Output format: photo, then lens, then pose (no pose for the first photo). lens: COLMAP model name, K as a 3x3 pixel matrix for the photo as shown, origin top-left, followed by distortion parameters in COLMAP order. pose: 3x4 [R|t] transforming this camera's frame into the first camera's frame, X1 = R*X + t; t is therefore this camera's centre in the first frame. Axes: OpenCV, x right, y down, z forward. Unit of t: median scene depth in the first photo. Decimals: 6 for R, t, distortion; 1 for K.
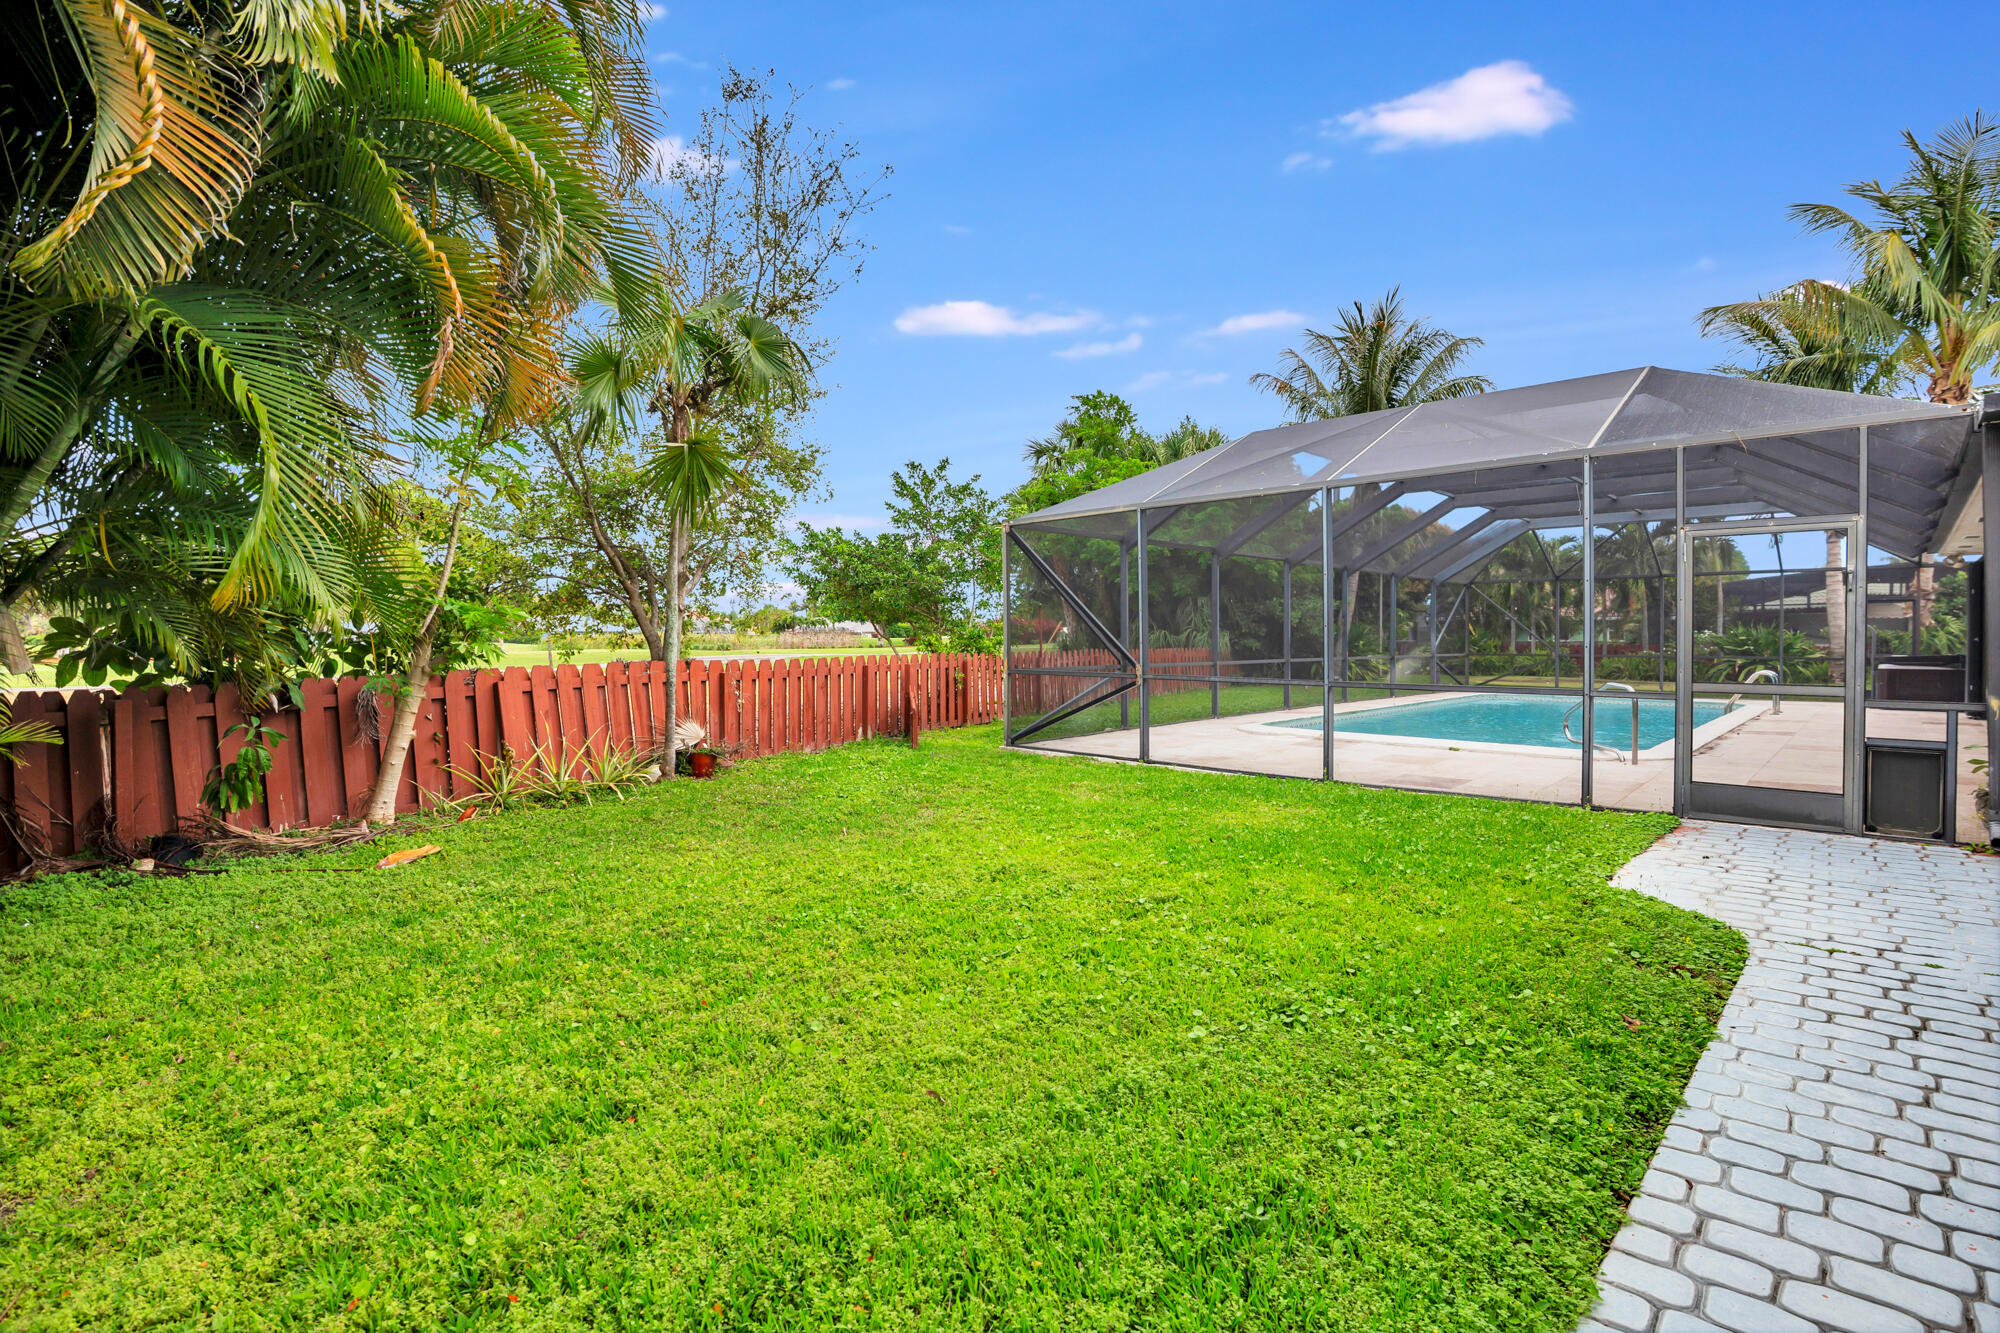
lens RADIAL K [[934.5, 0, 1014.1], [0, 934.5, 660.9], [0, 0, 1]] dist [-0.001461, -0.000674]
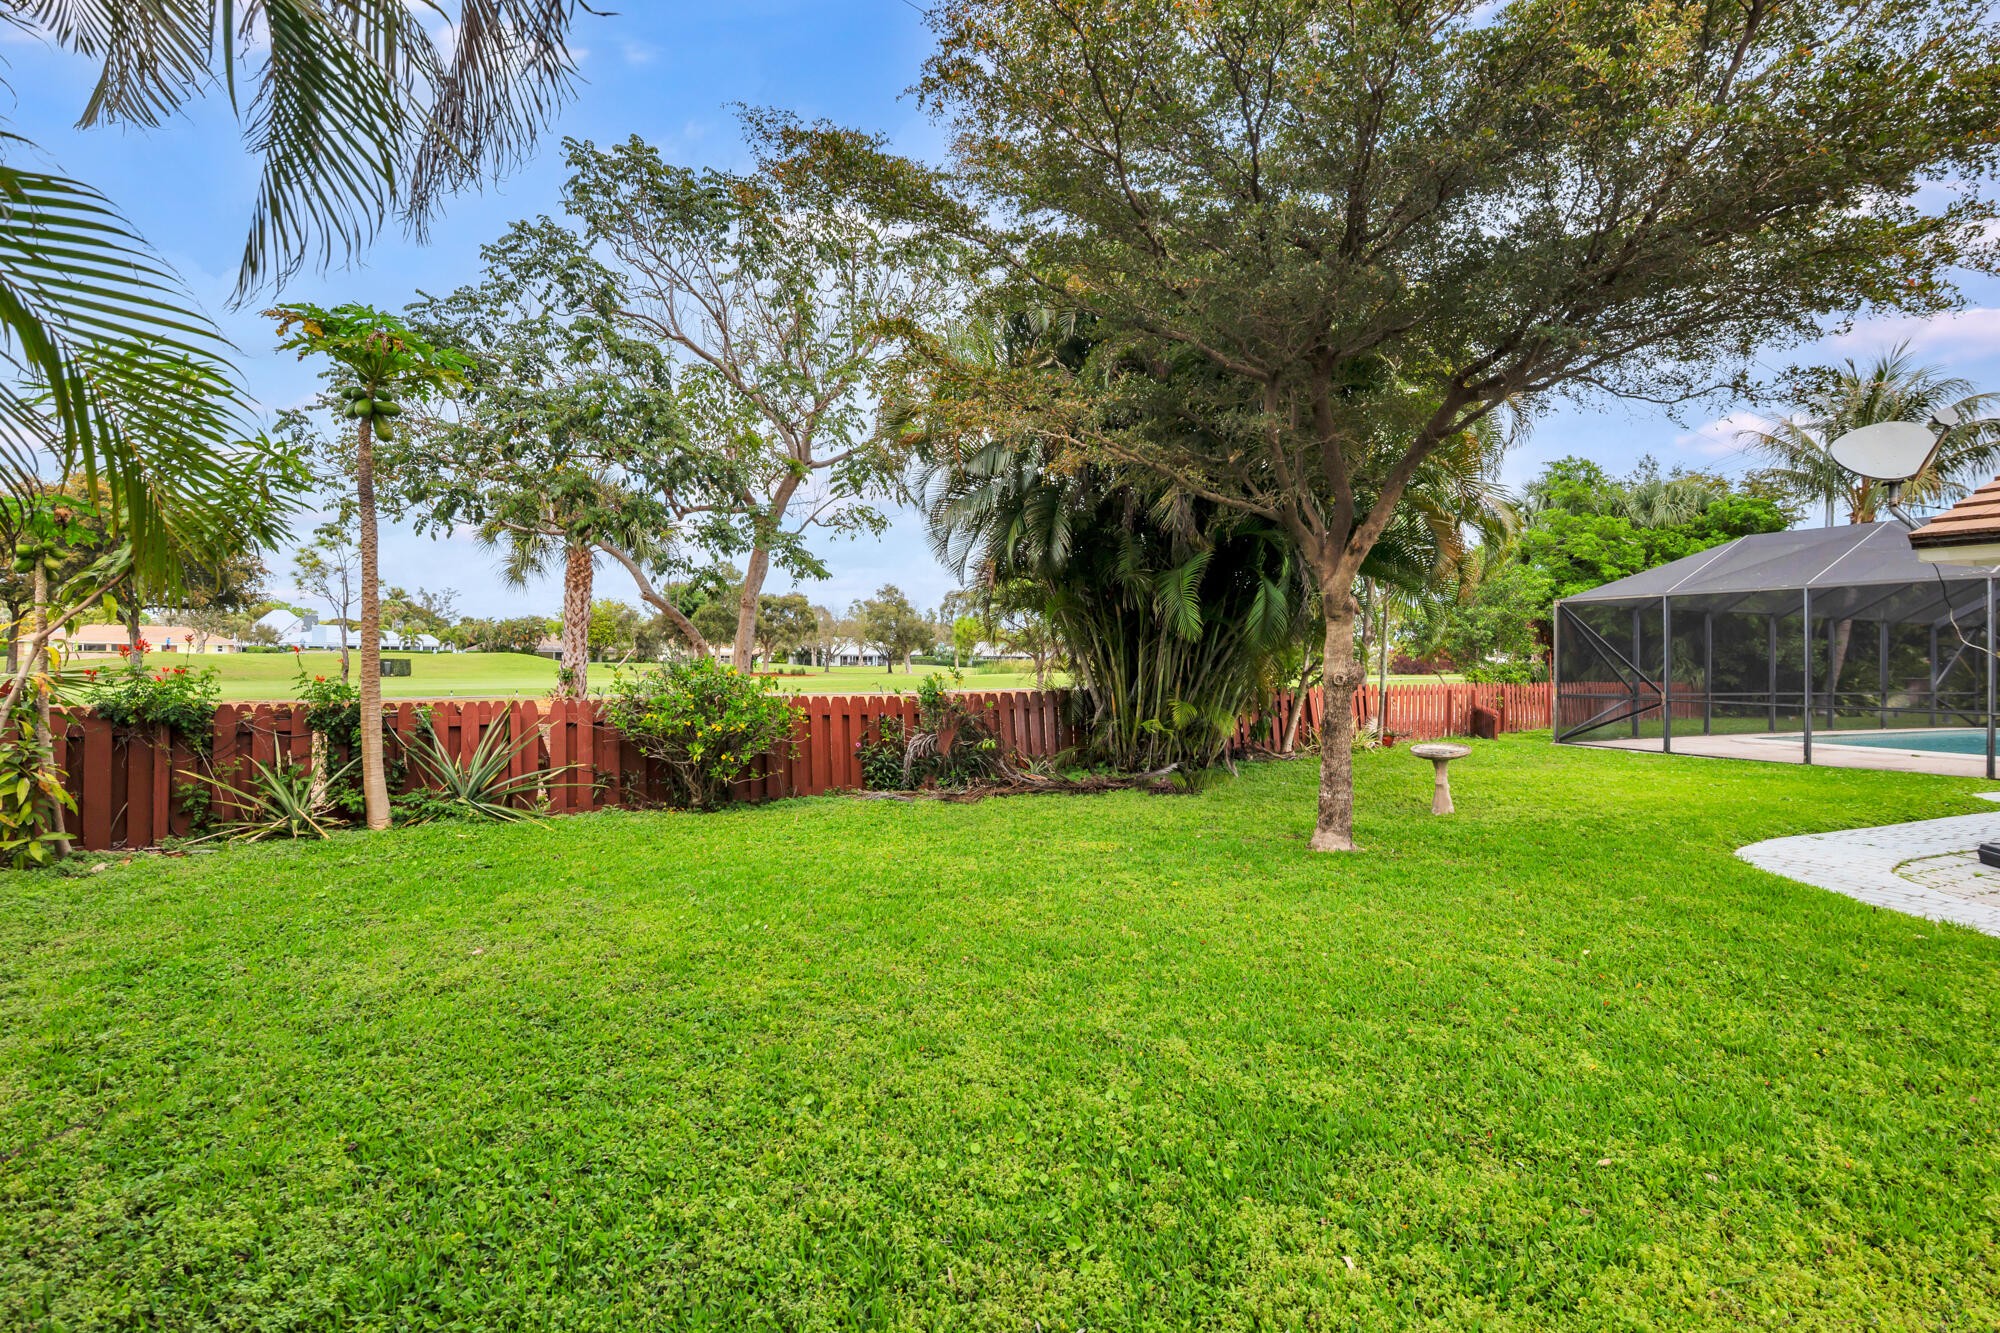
lens RADIAL K [[934.5, 0, 1003.8], [0, 934.5, 663.0], [0, 0, 1]] dist [-0.001461, -0.000674]
pose [[0.924024, 0.027077, -0.381375, -0.150468], [-0.032478, 0.999443, -0.007731, -0.001772], [0.380953, 0.019530, 0.924388, -0.458152]]
